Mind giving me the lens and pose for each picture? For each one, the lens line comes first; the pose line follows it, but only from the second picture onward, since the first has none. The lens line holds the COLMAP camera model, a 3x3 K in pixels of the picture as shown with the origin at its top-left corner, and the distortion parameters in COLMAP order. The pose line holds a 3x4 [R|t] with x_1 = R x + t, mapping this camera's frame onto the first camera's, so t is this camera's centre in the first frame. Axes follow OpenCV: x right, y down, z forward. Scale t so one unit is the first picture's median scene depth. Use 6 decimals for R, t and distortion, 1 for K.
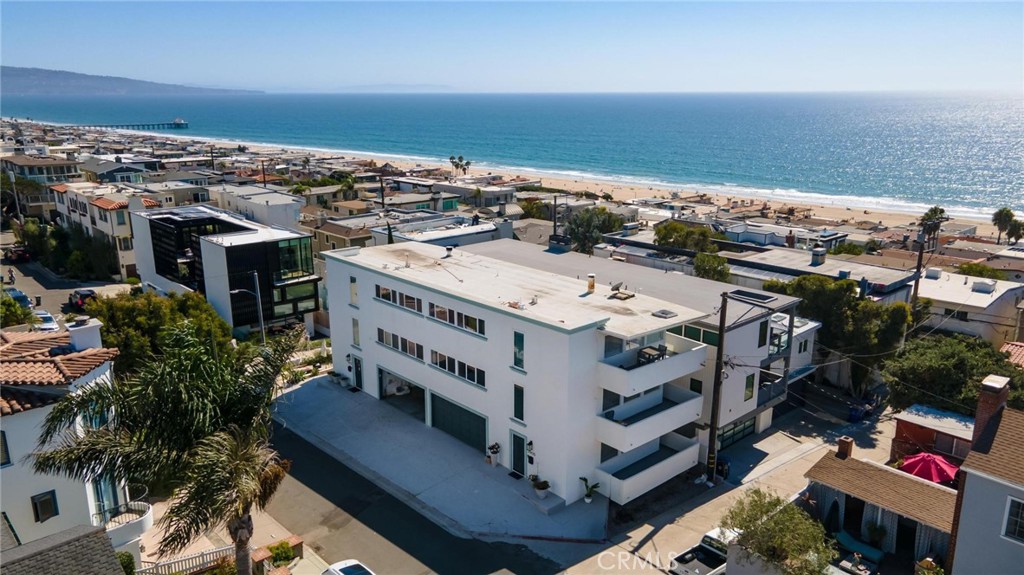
lens RADIAL K [[740.4, 0, 509.0], [0, 740.4, 292.6], [0, 0, 1]] dist [0.033719, 0.003055]
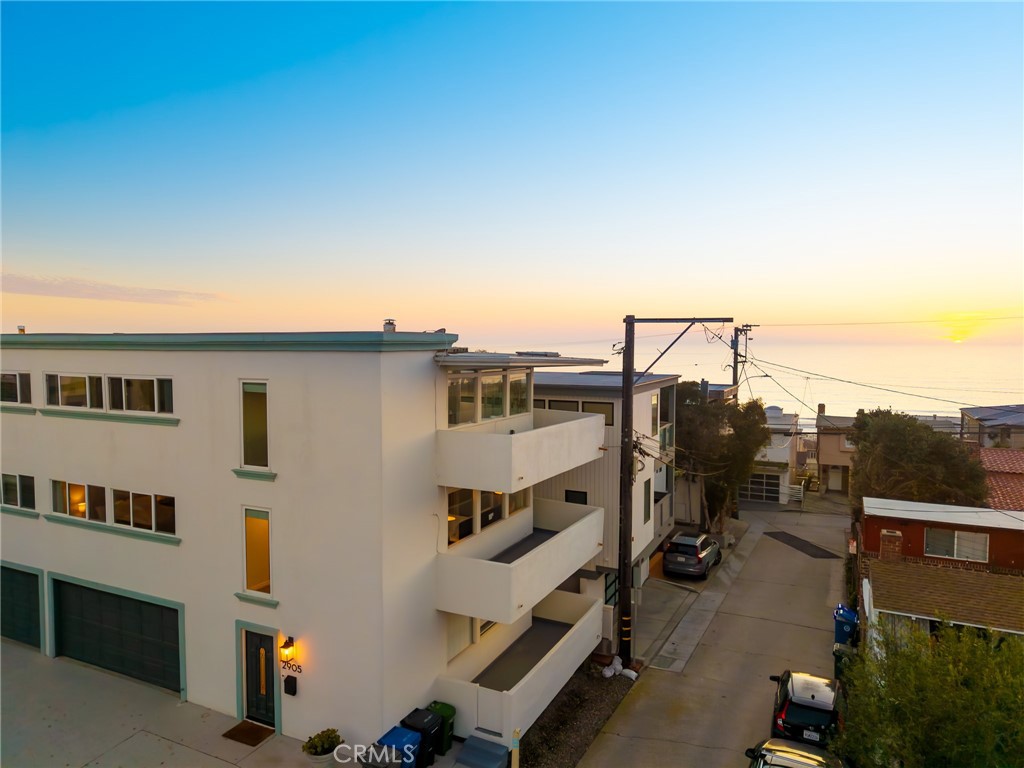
lens RADIAL K [[692.2, 0, 505.0], [0, 692.2, 378.6], [0, 0, 1]] dist [-0.006978, -0.006823]
pose [[0.927678, -0.019579, 0.372868, -0.001347], [0.097863, 0.976463, -0.192205, 0.134614], [-0.360329, 0.214794, 0.907759, 0.525112]]
